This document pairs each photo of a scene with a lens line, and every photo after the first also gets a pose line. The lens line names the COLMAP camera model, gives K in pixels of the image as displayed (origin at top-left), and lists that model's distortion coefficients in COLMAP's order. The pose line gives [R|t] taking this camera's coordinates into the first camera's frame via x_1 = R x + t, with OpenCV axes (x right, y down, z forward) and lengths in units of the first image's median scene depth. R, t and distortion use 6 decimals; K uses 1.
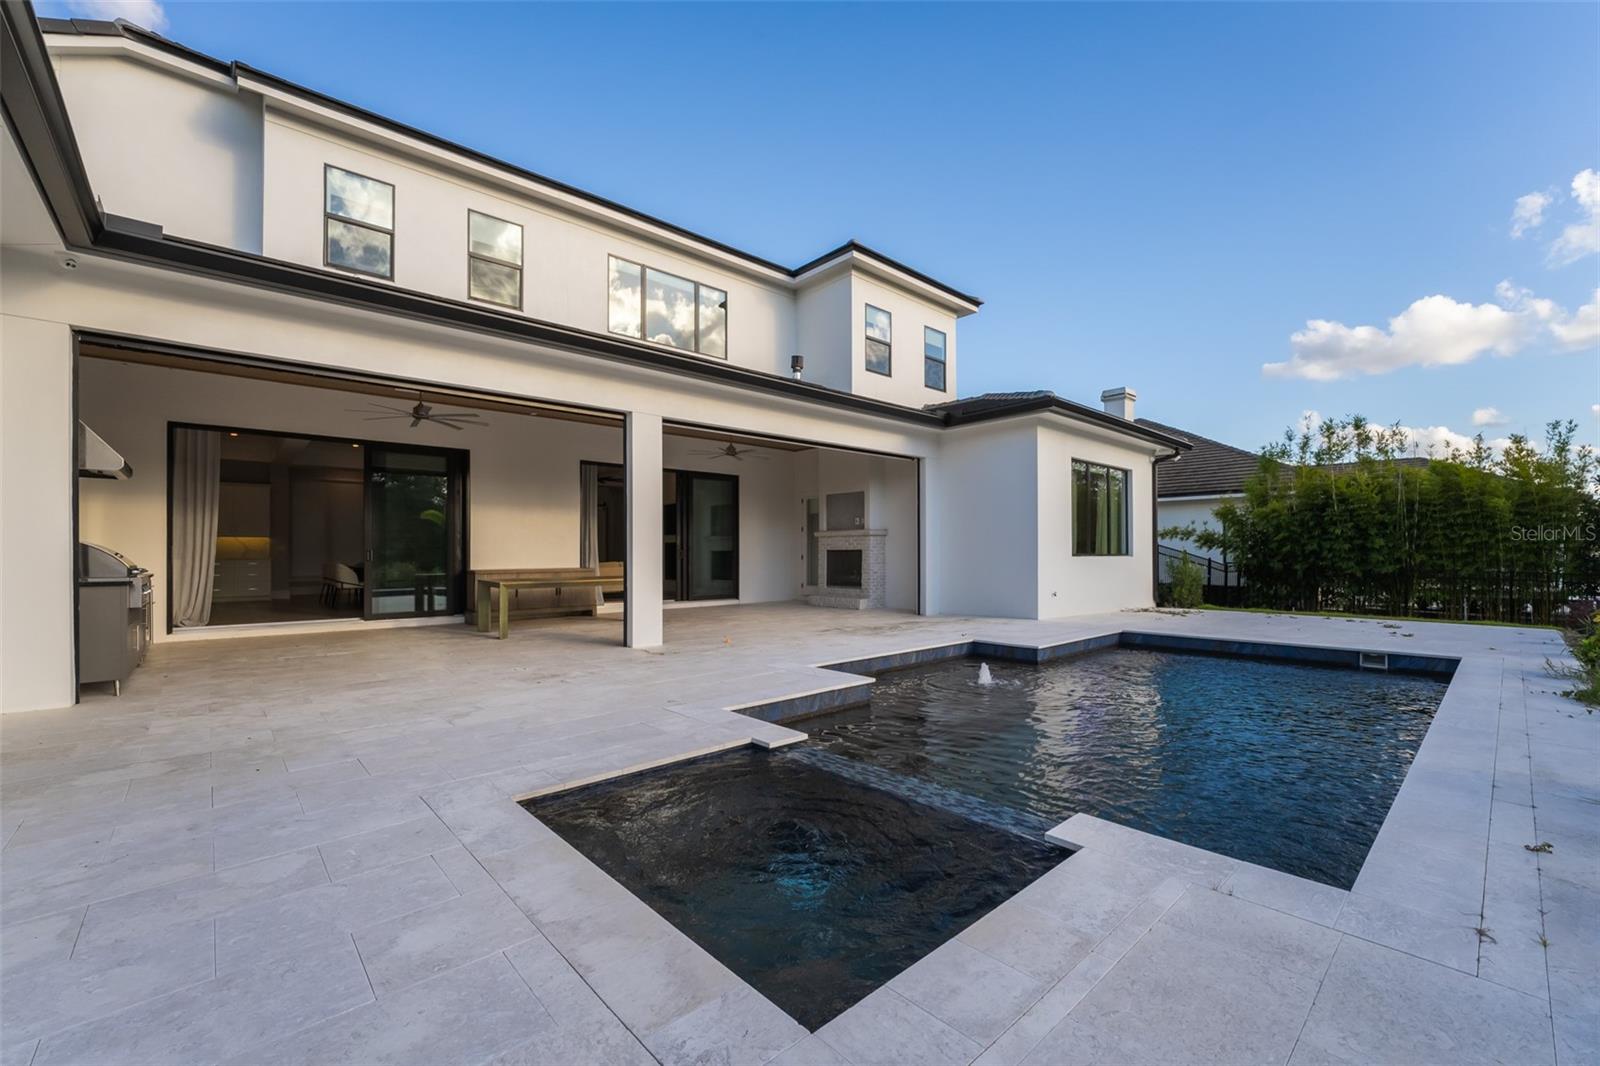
lens RADIAL K [[655.4, 0, 801.7], [0, 655.4, 548.9], [0, 0, 1]] dist [-0.001428, 0.000192]
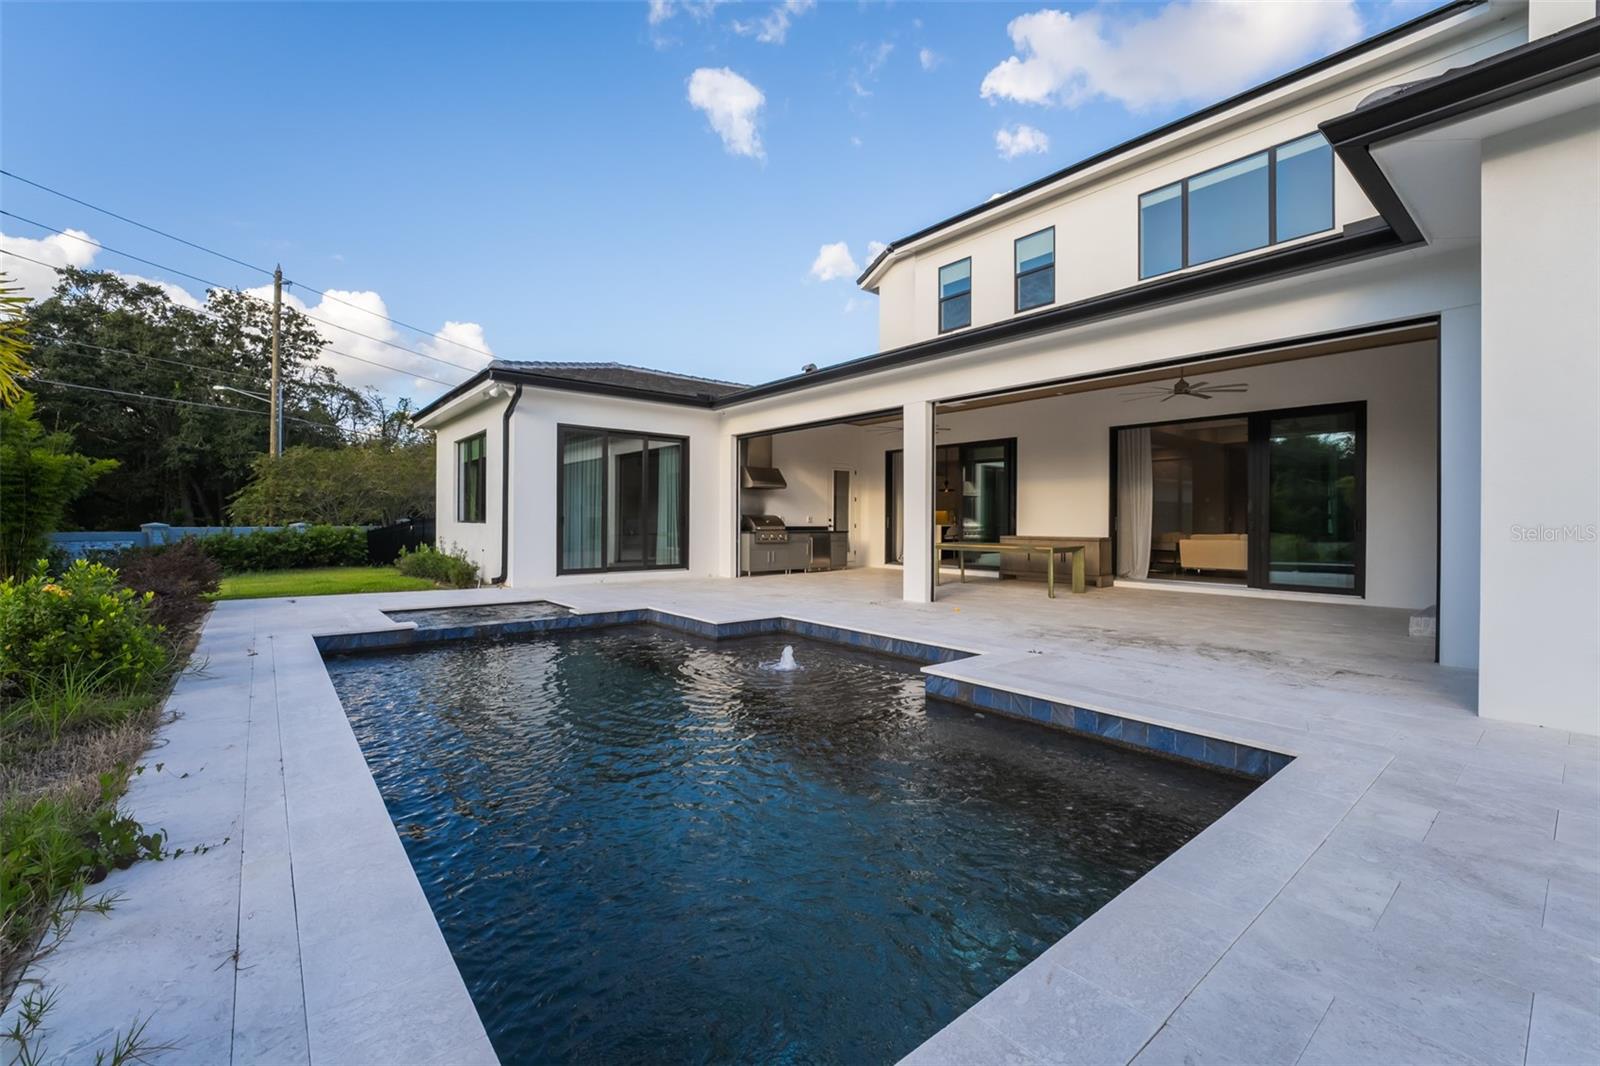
lens RADIAL K [[675.2, 0, 796.3], [0, 675.2, 506.6], [0, 0, 1]] dist [-0.002276, -0.000145]
pose [[-0.033935, -0.024361, -0.999127, 0.800812], [-0.001138, 0.999703, -0.024337, 0.007113], [0.999423, 0.000311, -0.033953, 0.685510]]
